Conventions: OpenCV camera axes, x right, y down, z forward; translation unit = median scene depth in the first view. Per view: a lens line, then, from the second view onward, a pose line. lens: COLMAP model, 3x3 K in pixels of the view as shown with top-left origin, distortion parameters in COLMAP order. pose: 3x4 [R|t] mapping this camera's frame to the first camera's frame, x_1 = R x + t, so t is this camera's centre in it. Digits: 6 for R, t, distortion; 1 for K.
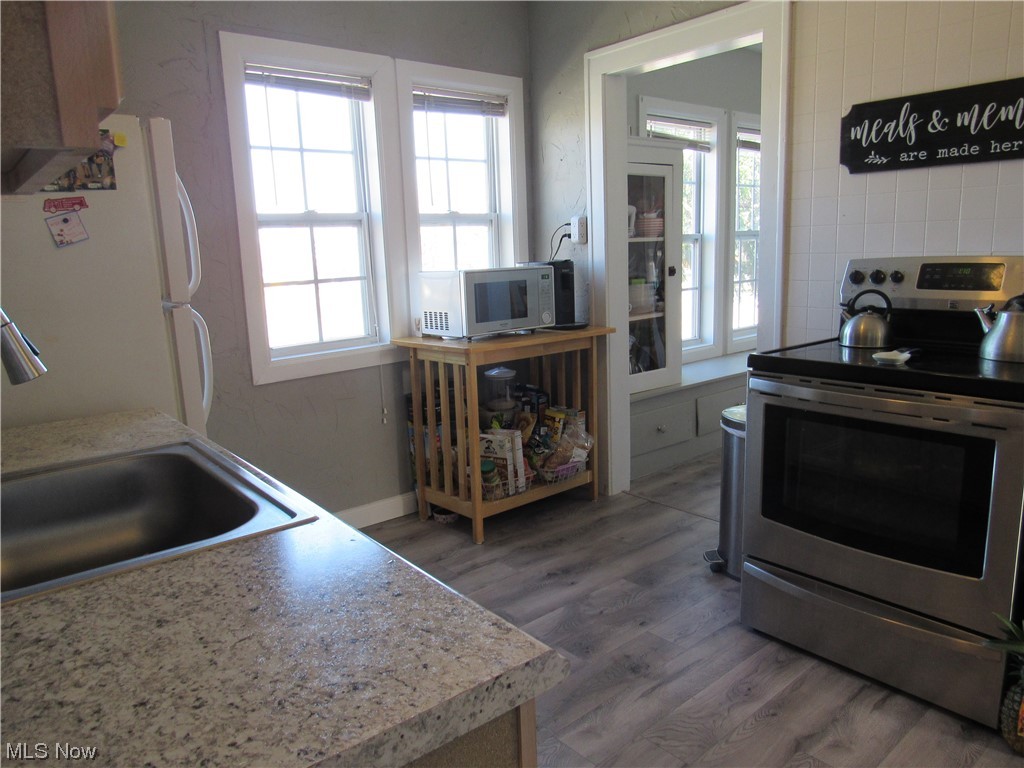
lens RADIAL K [[730.5, 0, 512.0], [0, 730.5, 384.0], [0, 0, 1]] dist [-0.031600, 0.010900]
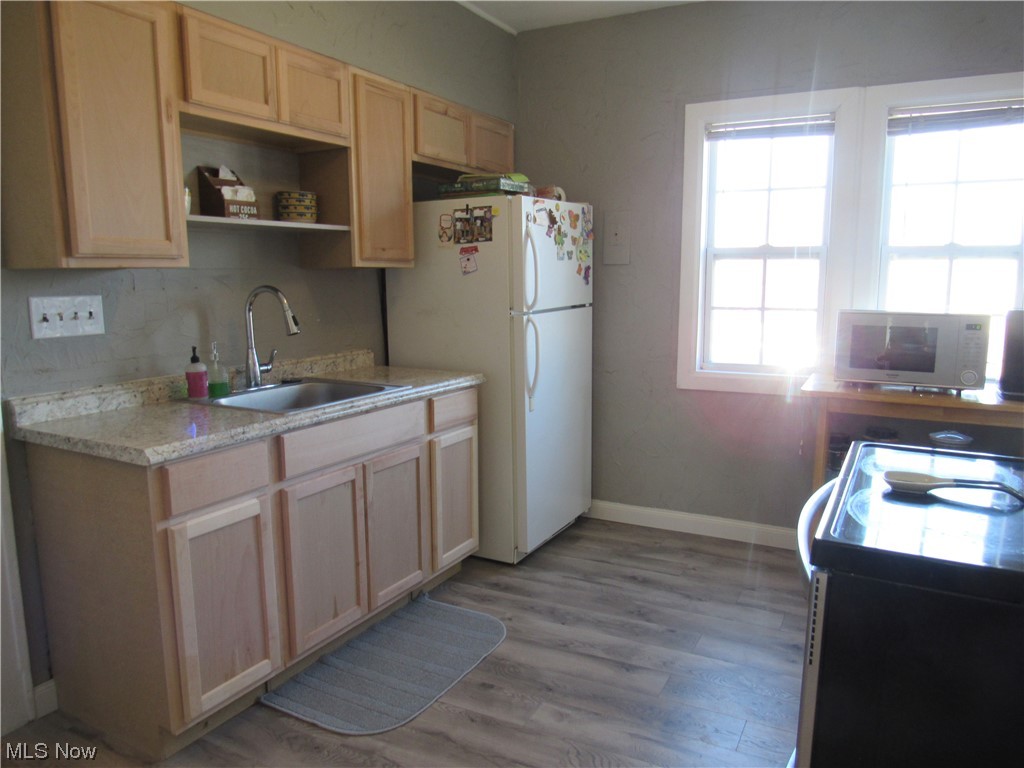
lens RADIAL K [[730.5, 0, 512.0], [0, 730.5, 384.0], [0, 0, 1]] dist [-0.031600, 0.010900]
pose [[0.376583, 0.173538, -0.909983, 0.594567], [-0.184720, 0.976638, 0.109806, -0.080521], [0.907780, 0.126742, 0.399841, 0.236852]]
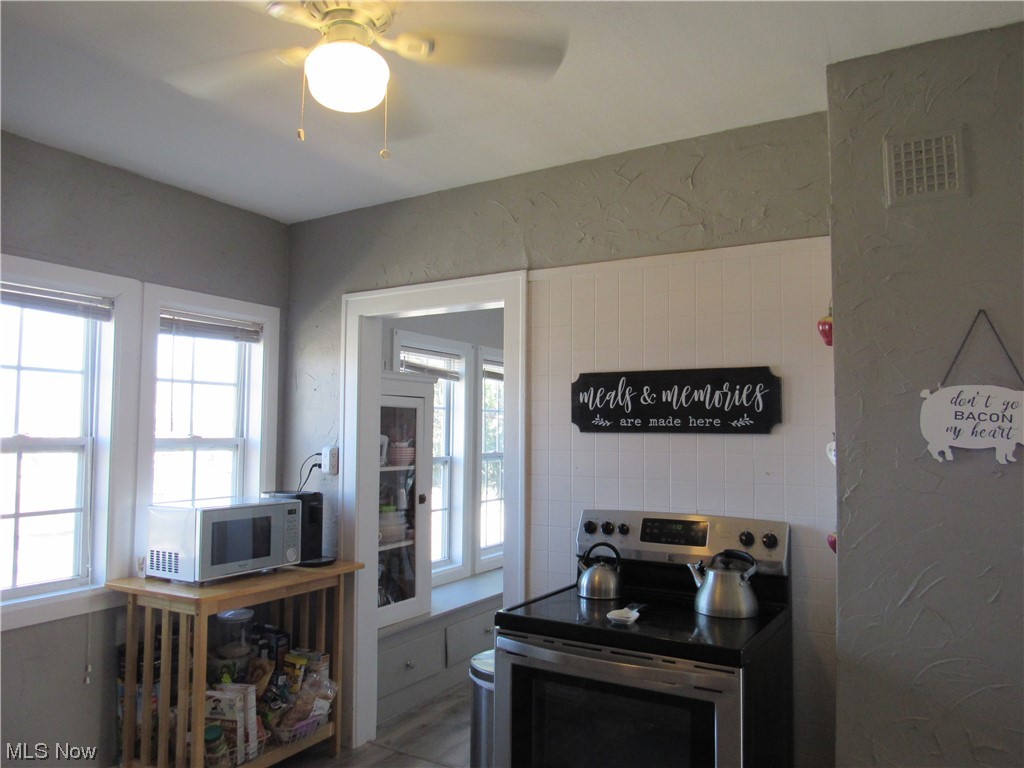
lens RADIAL K [[730.5, 0, 512.0], [0, 730.5, 384.0], [0, 0, 1]] dist [-0.031600, 0.010900]
pose [[0.944225, 0.063481, 0.323123, -0.001273], [0.022110, 0.966807, -0.254550, -0.059766], [-0.328557, 0.247497, 0.911480, -0.008398]]
